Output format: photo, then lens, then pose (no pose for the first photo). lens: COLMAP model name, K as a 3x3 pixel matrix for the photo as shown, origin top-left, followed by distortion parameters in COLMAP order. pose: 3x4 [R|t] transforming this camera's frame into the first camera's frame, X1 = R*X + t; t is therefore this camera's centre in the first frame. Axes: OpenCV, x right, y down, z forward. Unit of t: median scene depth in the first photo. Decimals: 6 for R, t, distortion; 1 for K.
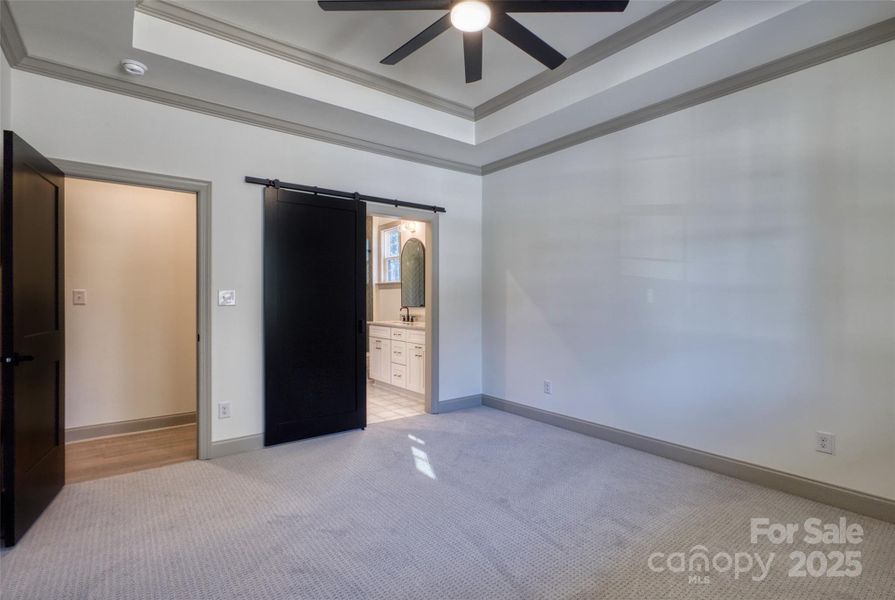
lens RADIAL K [[416.6, 0, 452.0], [0, 416.6, 300.5], [0, 0, 1]] dist [0.015892, -0.000182]
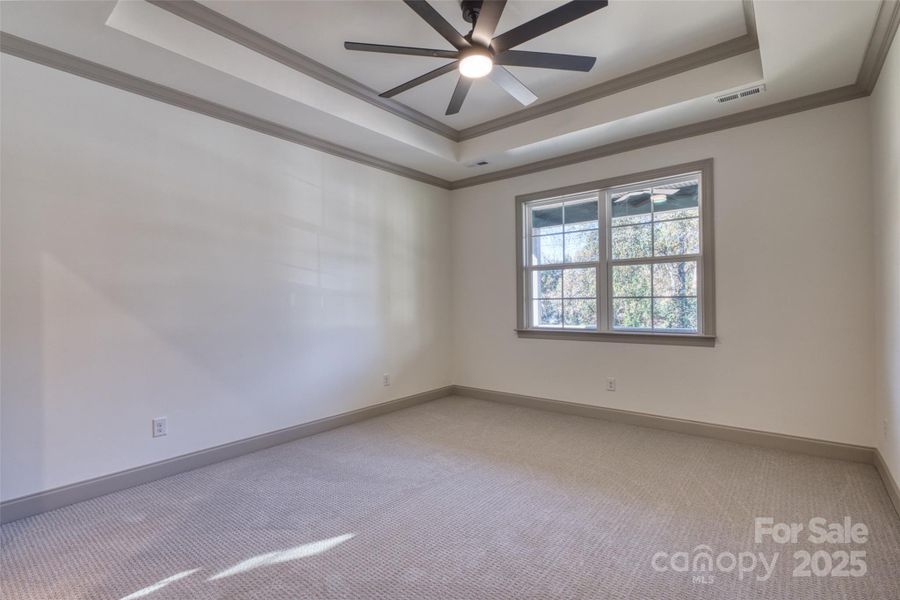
lens RADIAL K [[418.9, 0, 454.6], [0, 418.9, 300.5], [0, 0, 1]] dist [0.015892, -0.000182]
pose [[-0.196359, -0.006883, 0.980508, -0.704793], [0.002643, 0.999968, 0.007549, -0.014662], [-0.980529, 0.004074, -0.196334, 0.802375]]
